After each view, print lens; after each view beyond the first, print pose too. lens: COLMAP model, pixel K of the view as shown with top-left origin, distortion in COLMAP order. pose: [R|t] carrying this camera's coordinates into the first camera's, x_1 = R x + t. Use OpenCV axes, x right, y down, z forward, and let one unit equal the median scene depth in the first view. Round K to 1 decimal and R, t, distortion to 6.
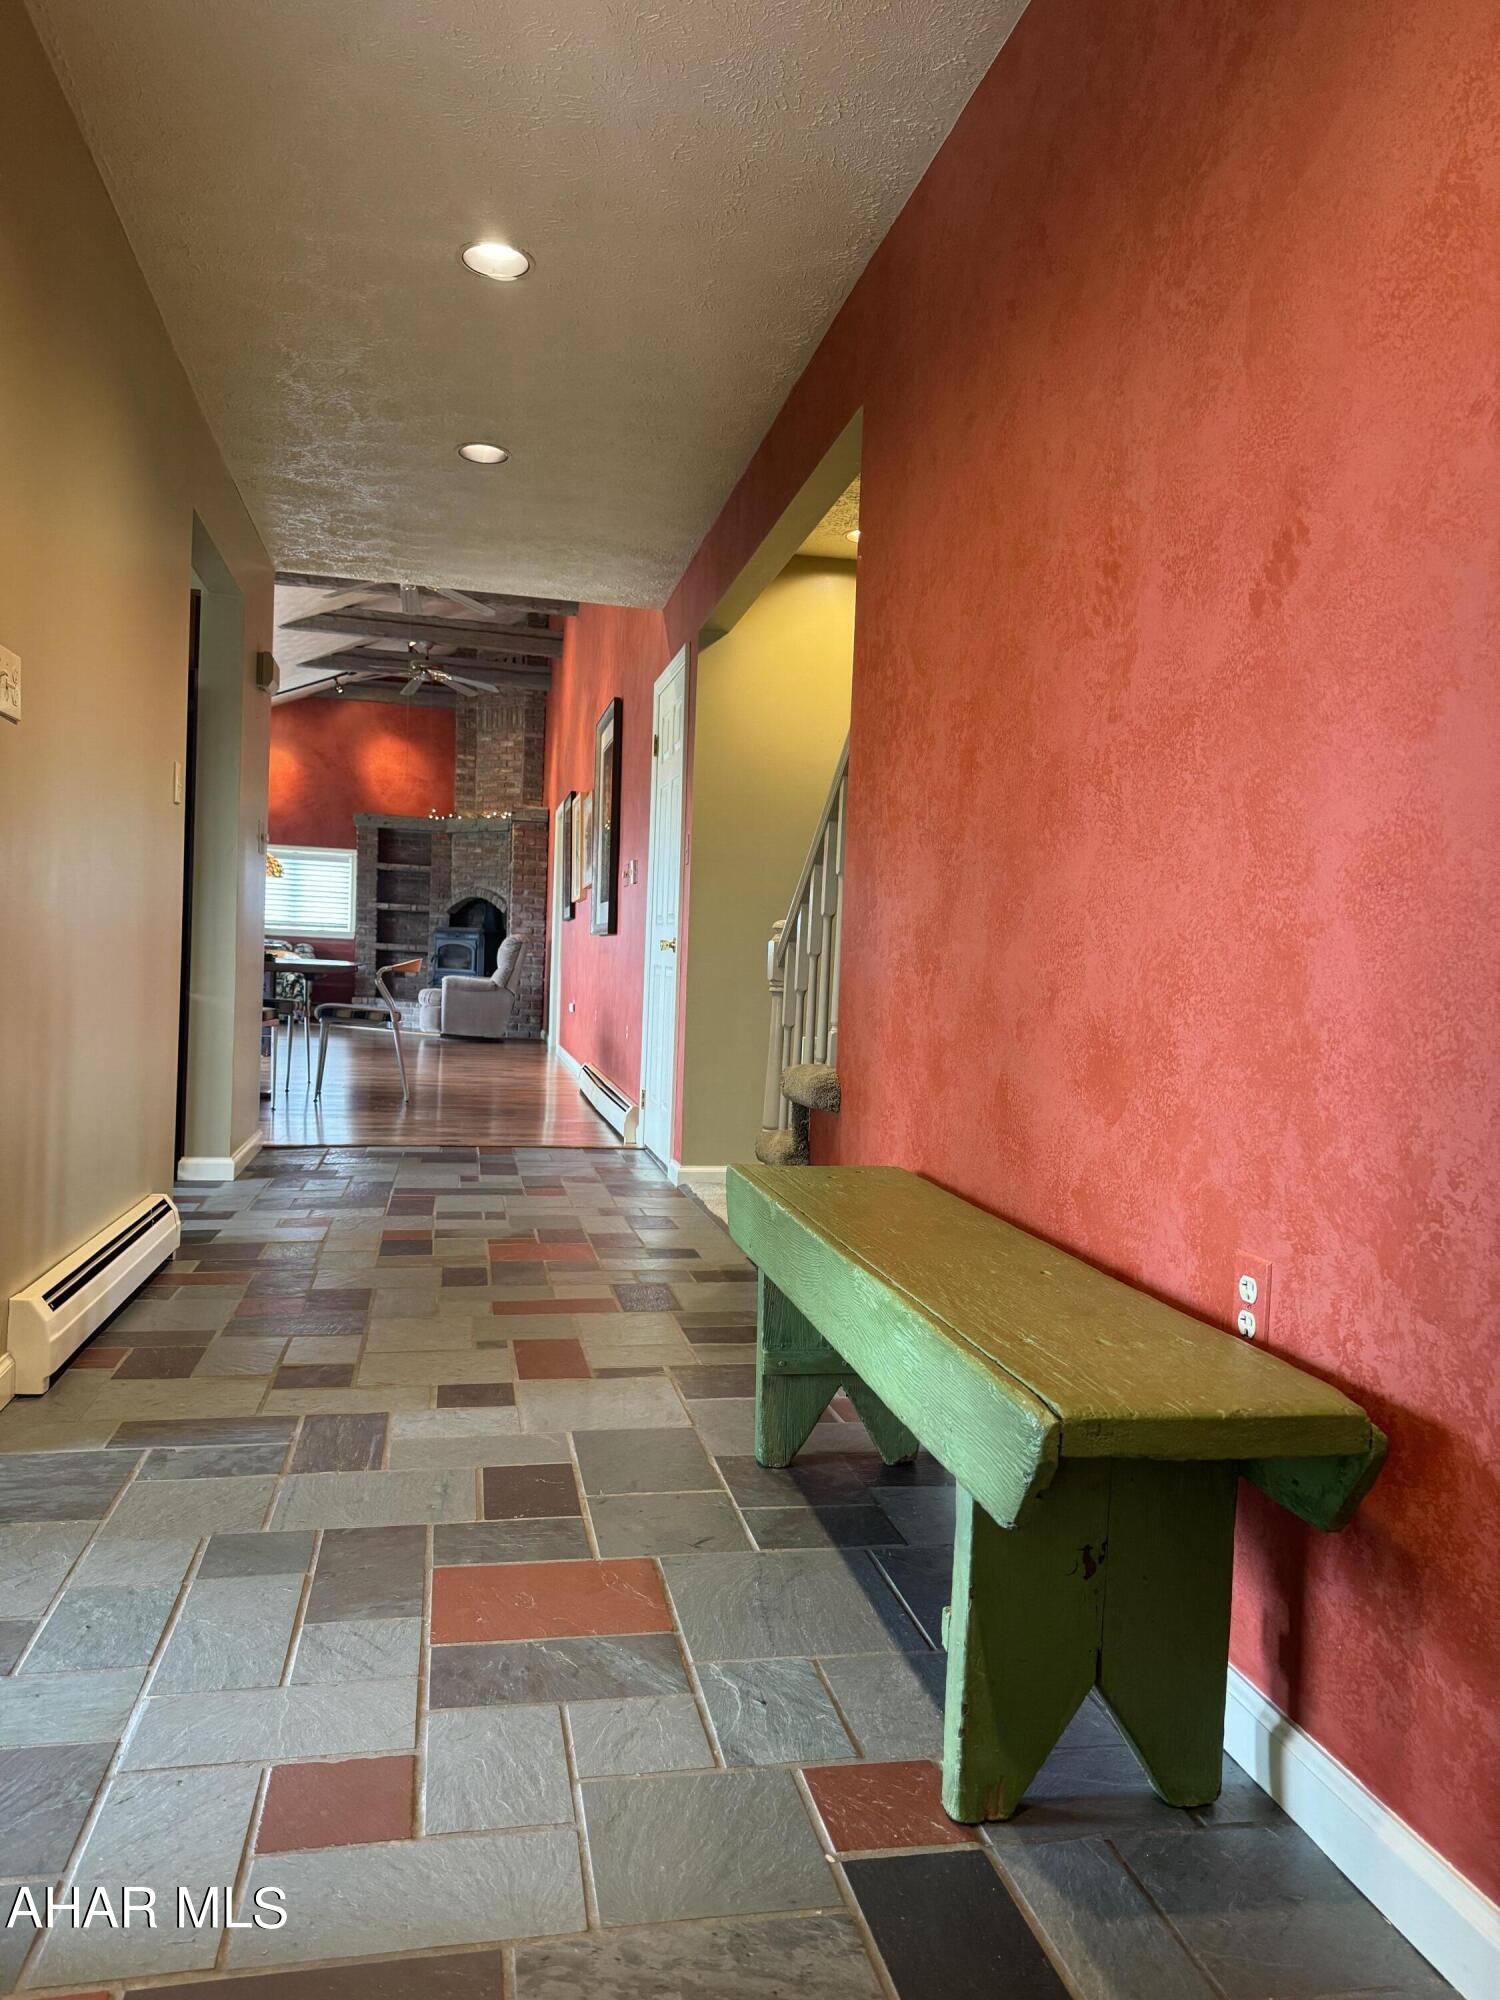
lens RADIAL K [[1427.6, 0, 765.1], [0, 1427.6, 1018.3], [0, 0, 1]] dist [0.097744, -0.000671]
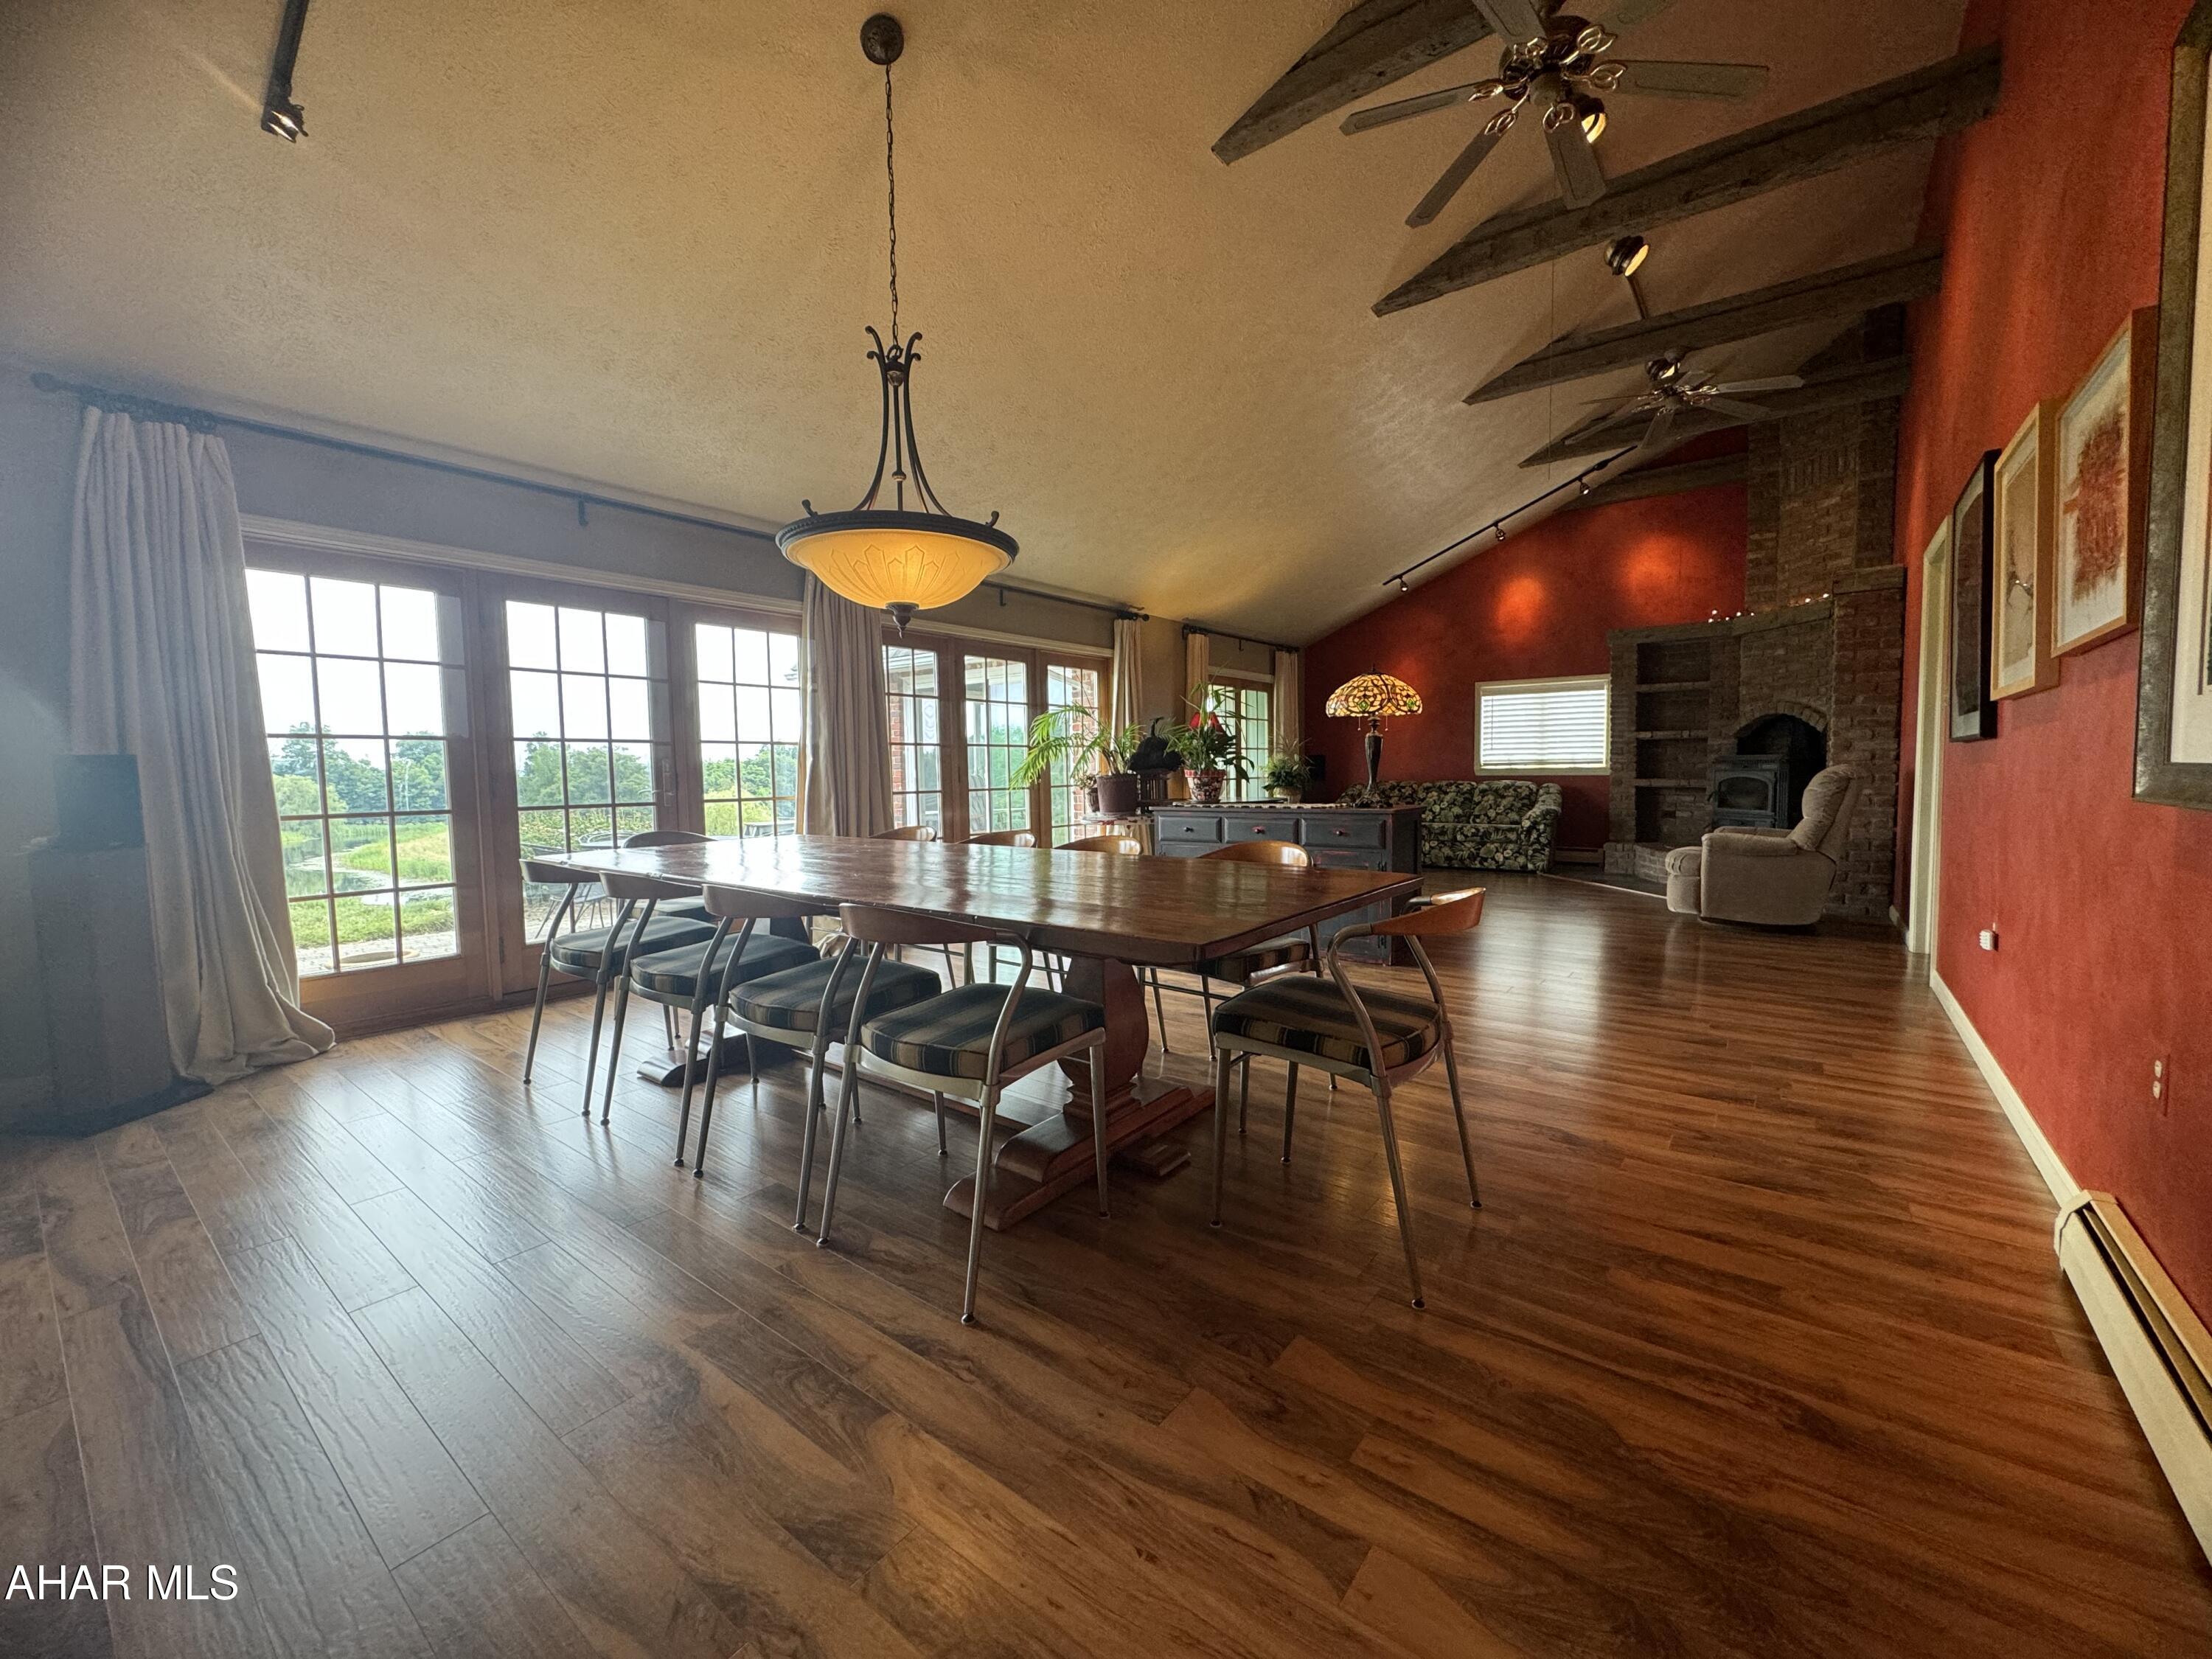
lens RADIAL K [[890.5, 0, 1106.5], [0, 890.5, 826.8], [0, 0, 1]] dist [0.000797, 0.000481]
pose [[0.643619, -0.000854, -0.765346, -0.068138], [0.012385, 0.999880, 0.009299, -0.032966], [0.765246, -0.015464, 0.643552, 0.419900]]
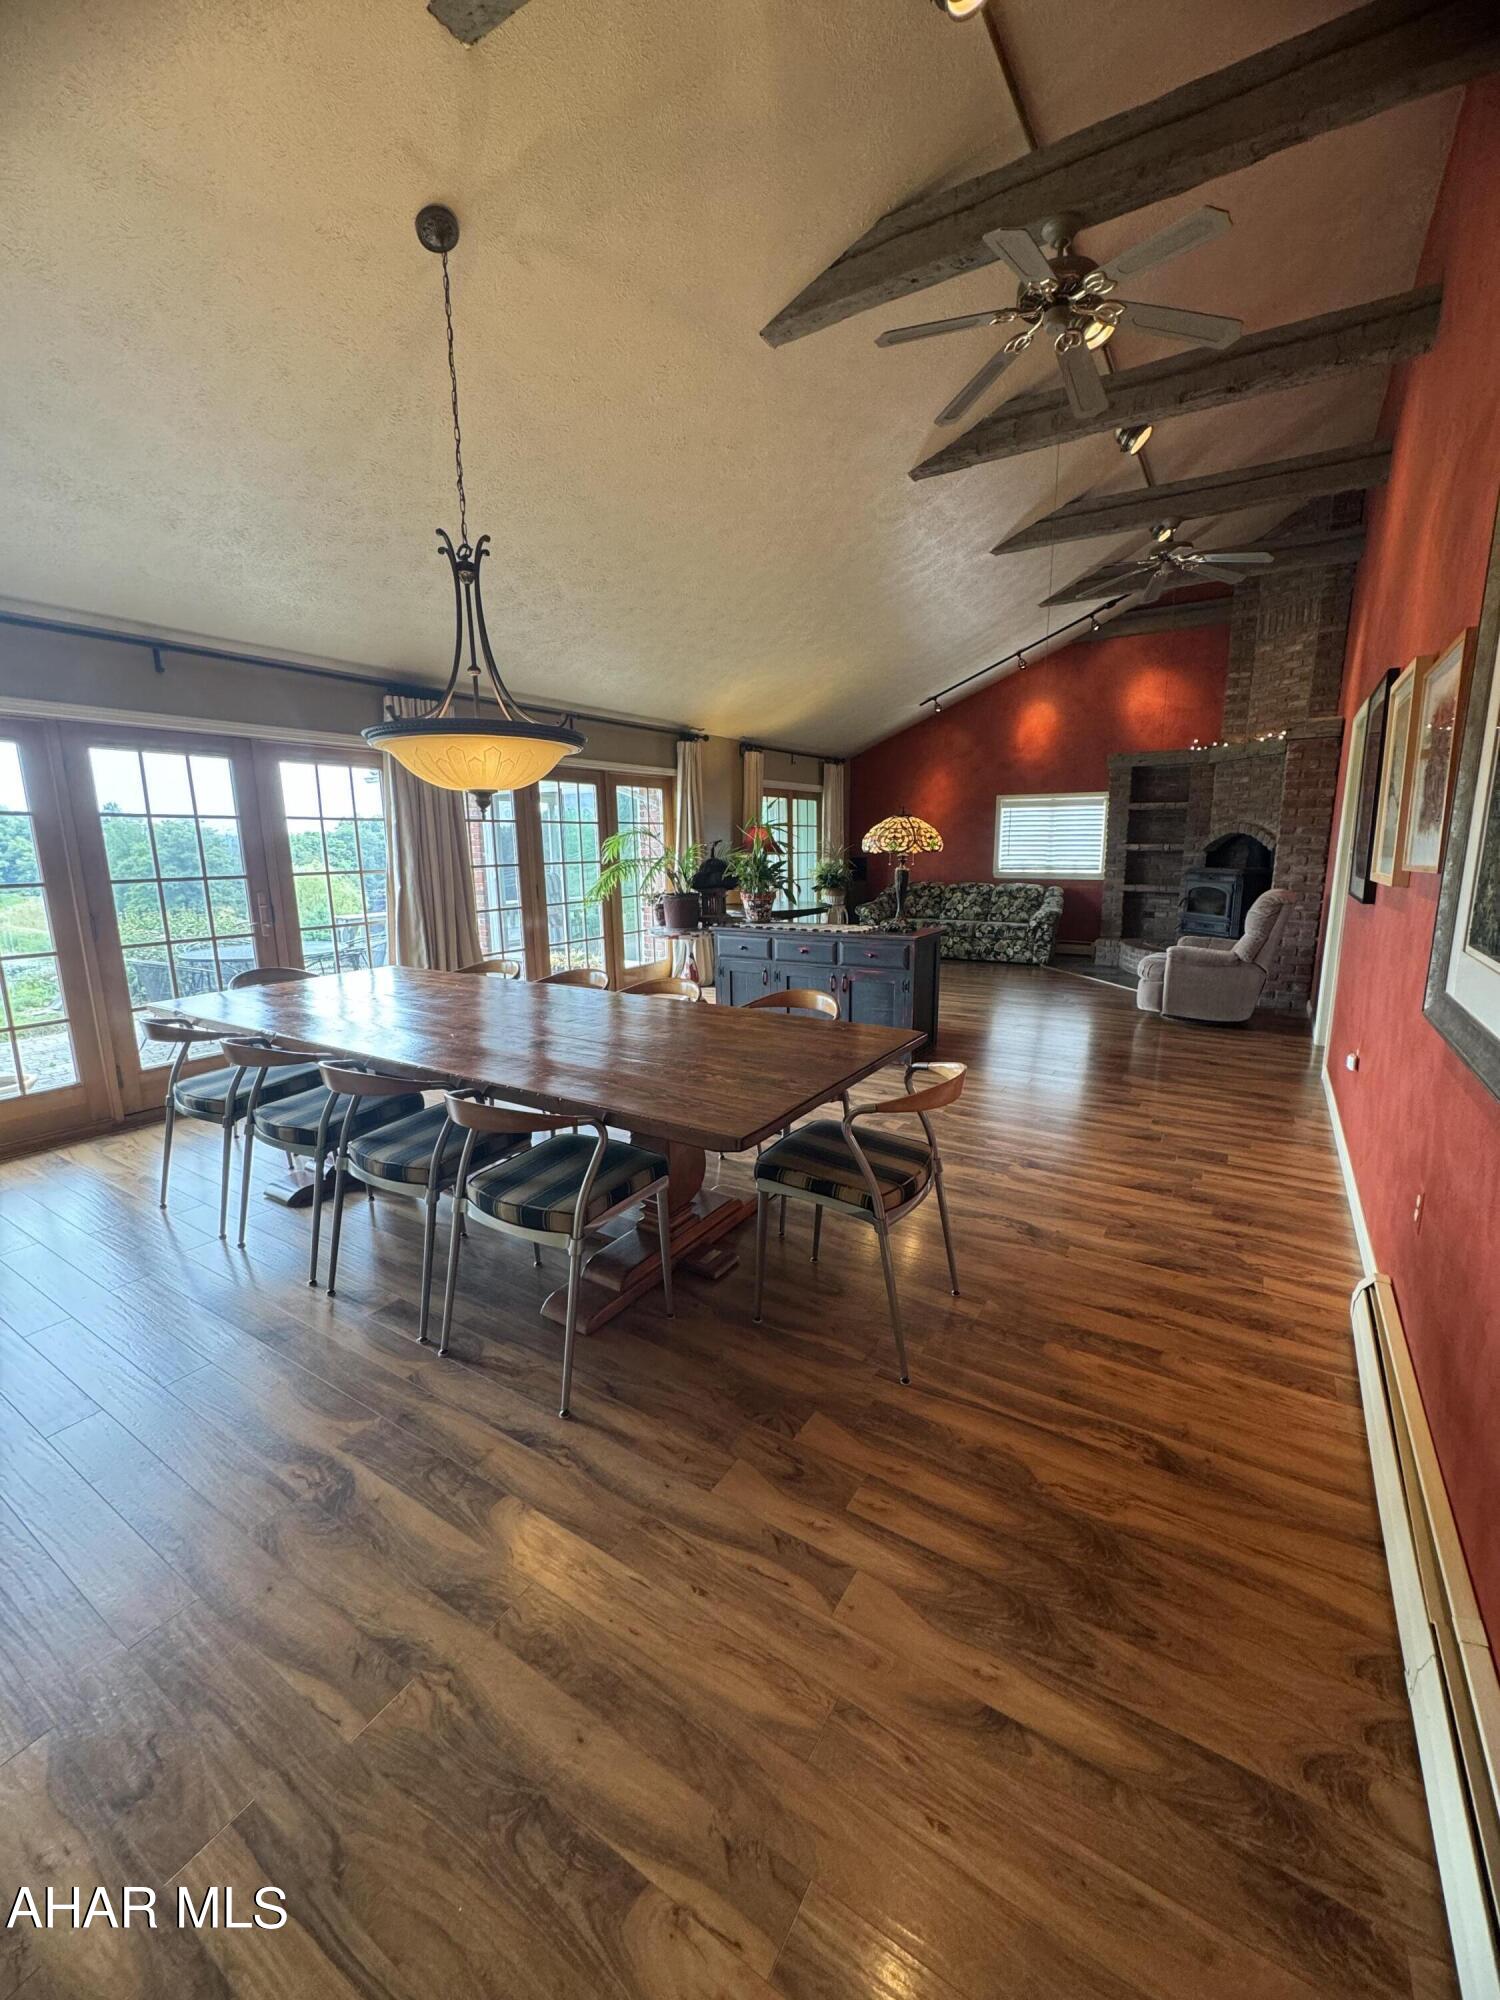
lens RADIAL K [[805.1, 0, 754.2], [0, 805.1, 999.4], [0, 0, 1]] dist [0.000797, 0.000481]
pose [[0.714796, 0.088293, -0.693737, -0.057841], [0.013200, 0.990118, 0.139614, -0.055268], [0.699208, -0.108953, 0.706567, 0.413918]]
